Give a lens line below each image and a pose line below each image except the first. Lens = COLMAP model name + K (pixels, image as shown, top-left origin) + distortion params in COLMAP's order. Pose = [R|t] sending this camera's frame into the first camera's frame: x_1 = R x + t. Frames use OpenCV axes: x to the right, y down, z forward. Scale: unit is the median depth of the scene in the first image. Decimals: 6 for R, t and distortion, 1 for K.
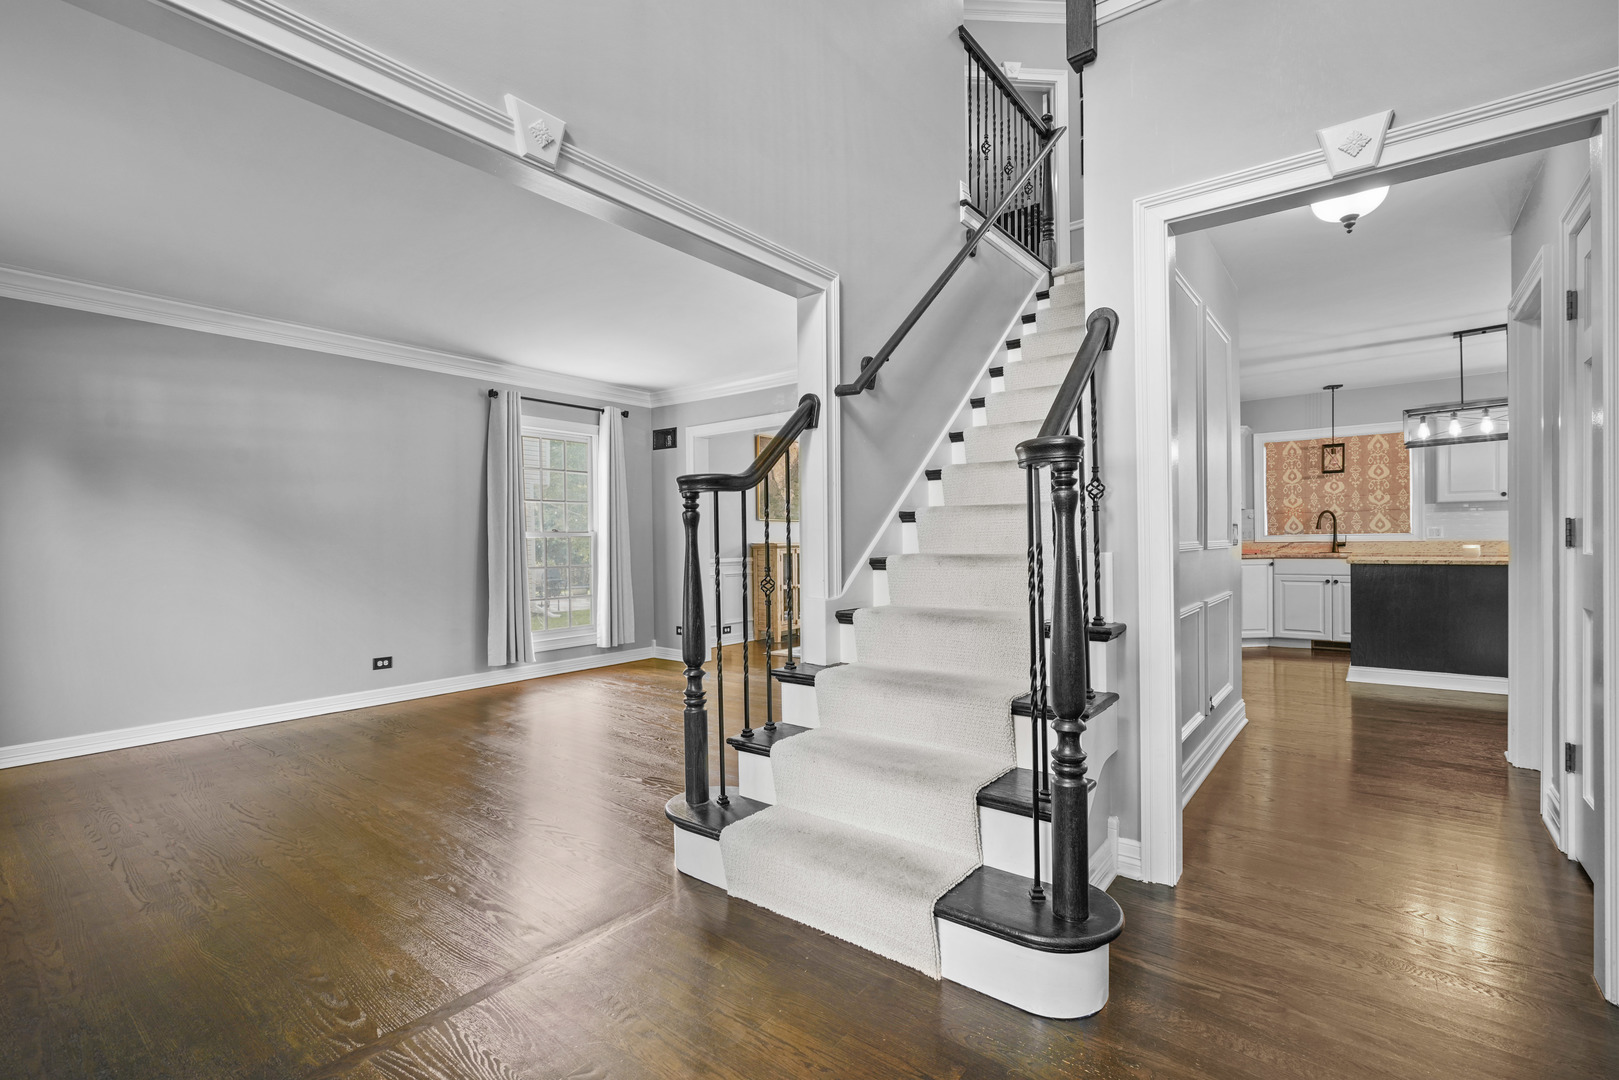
lens RADIAL K [[717.4, 0, 817.1], [0, 717.4, 544.0], [0, 0, 1]] dist [0.004774, 0.000420]
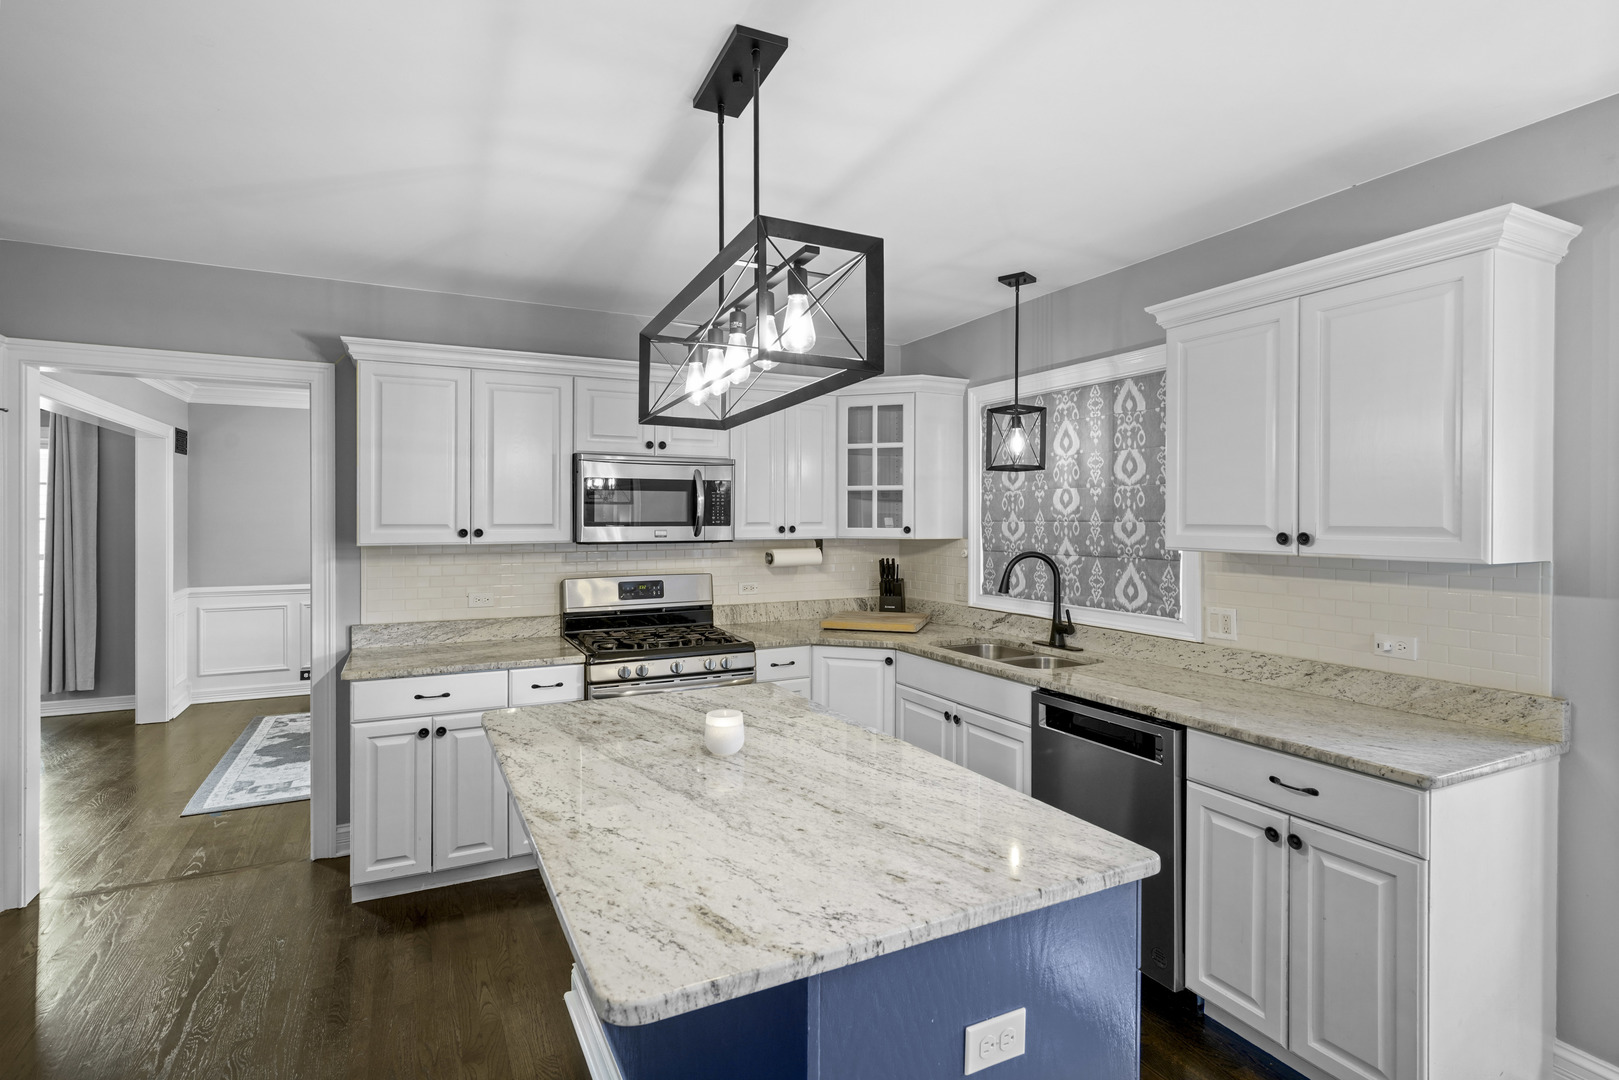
lens RADIAL K [[784.7, 0, 796.8], [0, 784.7, 519.2], [0, 0, 1]] dist [-0.001912, 0.002452]
pose [[0.898753, 0.014802, -0.438206, 0.807089], [-0.017018, 0.999855, -0.001130, -0.065508], [0.438125, 0.008473, 0.898874, 0.498204]]
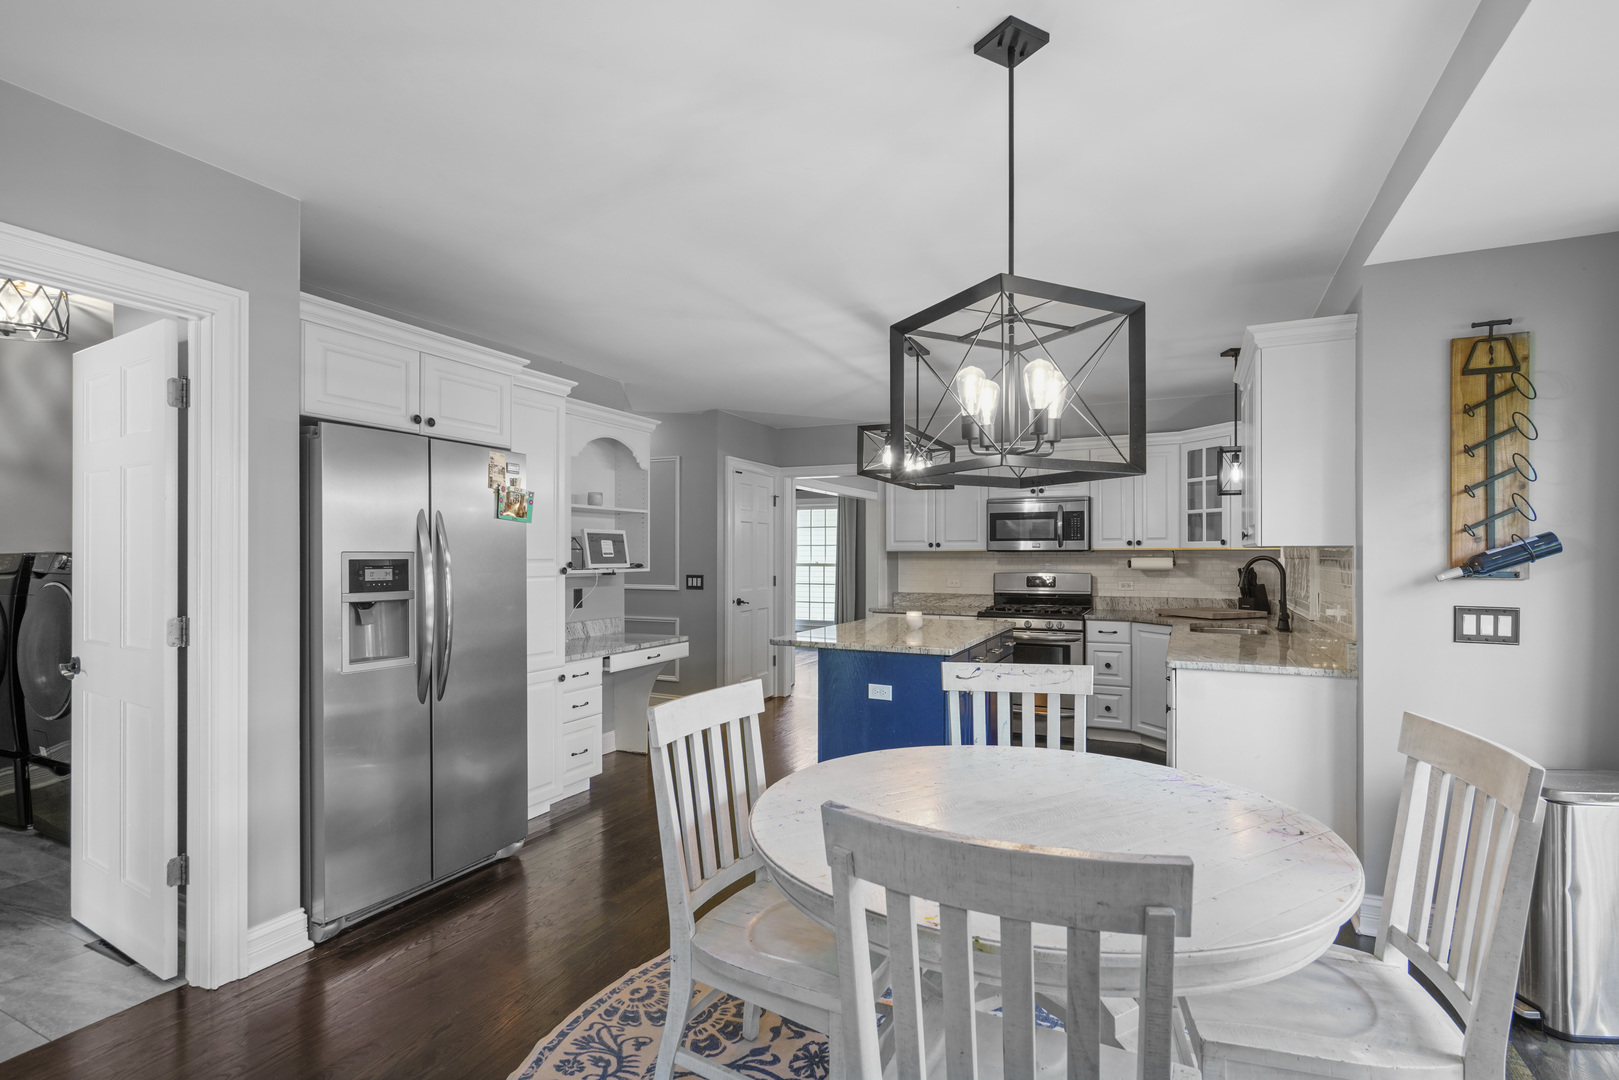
lens RADIAL K [[784.7, 0, 813.8], [0, 784.7, 548.7], [0, 0, 1]] dist [-0.001912, 0.002452]
pose [[0.212132, 0.006899, -0.977217, 1.281127], [-0.010384, 0.999935, 0.004805, -0.052725], [0.977186, 0.009128, 0.212189, 0.513369]]
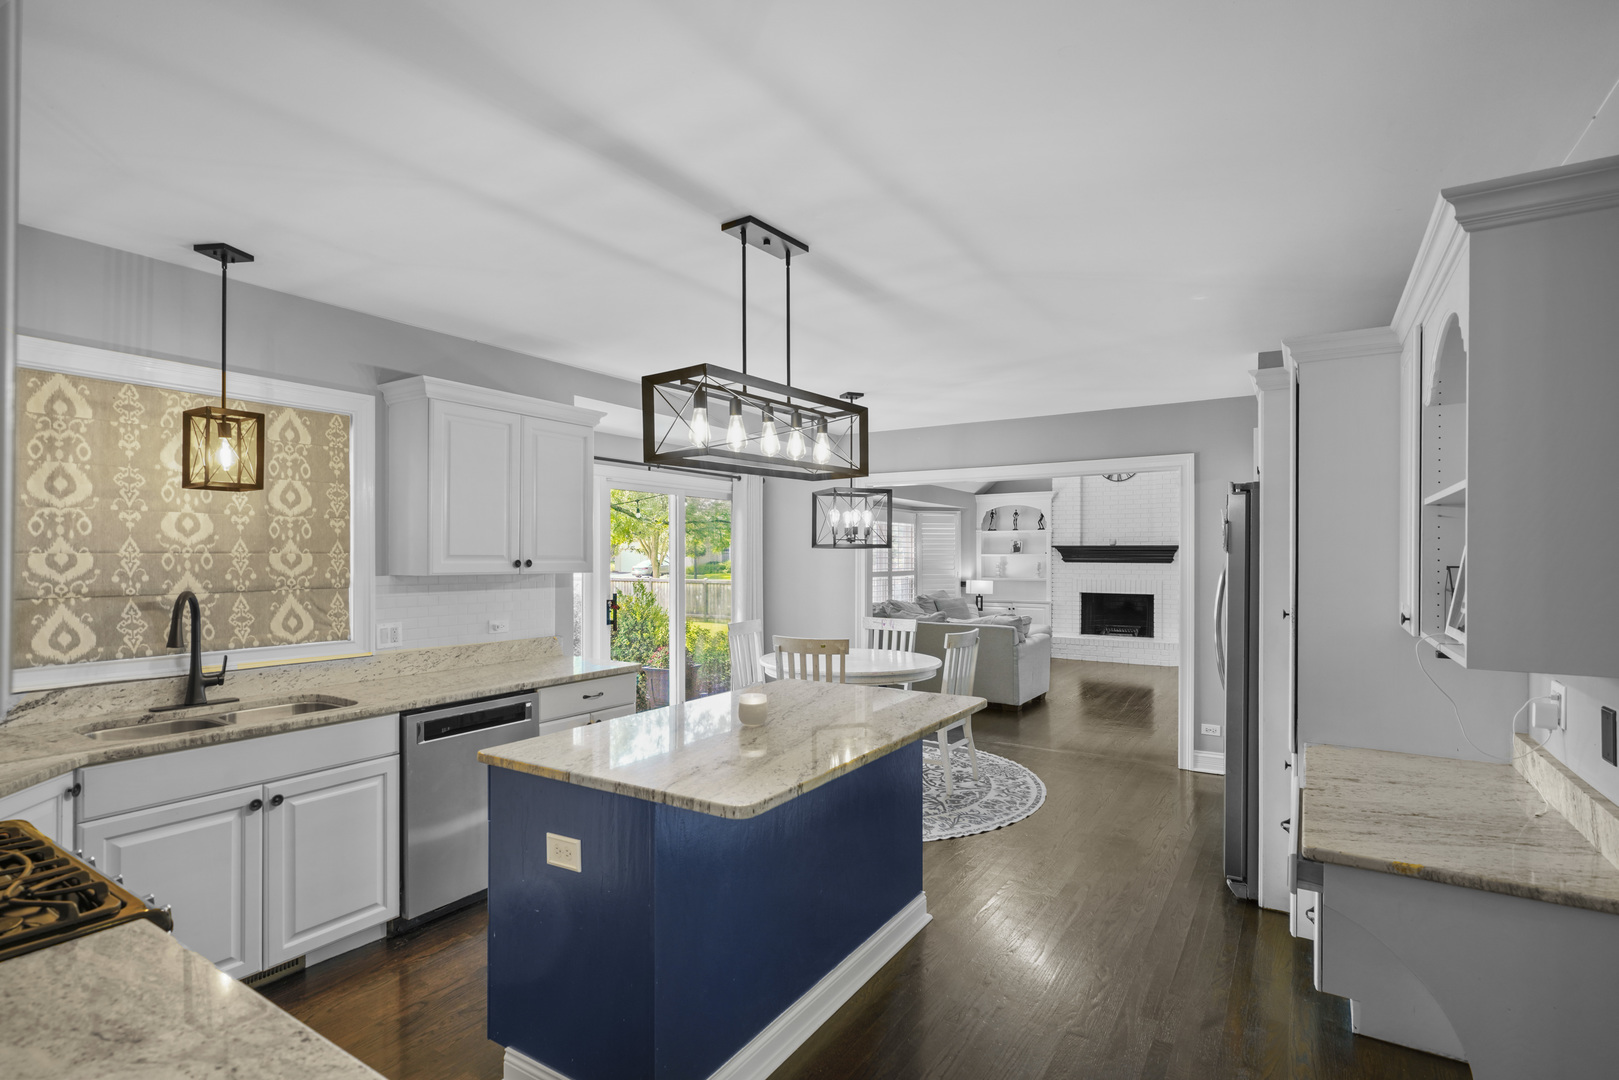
lens RADIAL K [[784.7, 0, 805.3], [0, 784.7, 557.7], [0, 0, 1]] dist [-0.001912, 0.002452]
pose [[-0.081376, 0.008837, 0.996644, 0.299398], [0.003677, 0.999957, -0.008566, -0.060127], [-0.996677, 0.002967, -0.081405, 0.737668]]
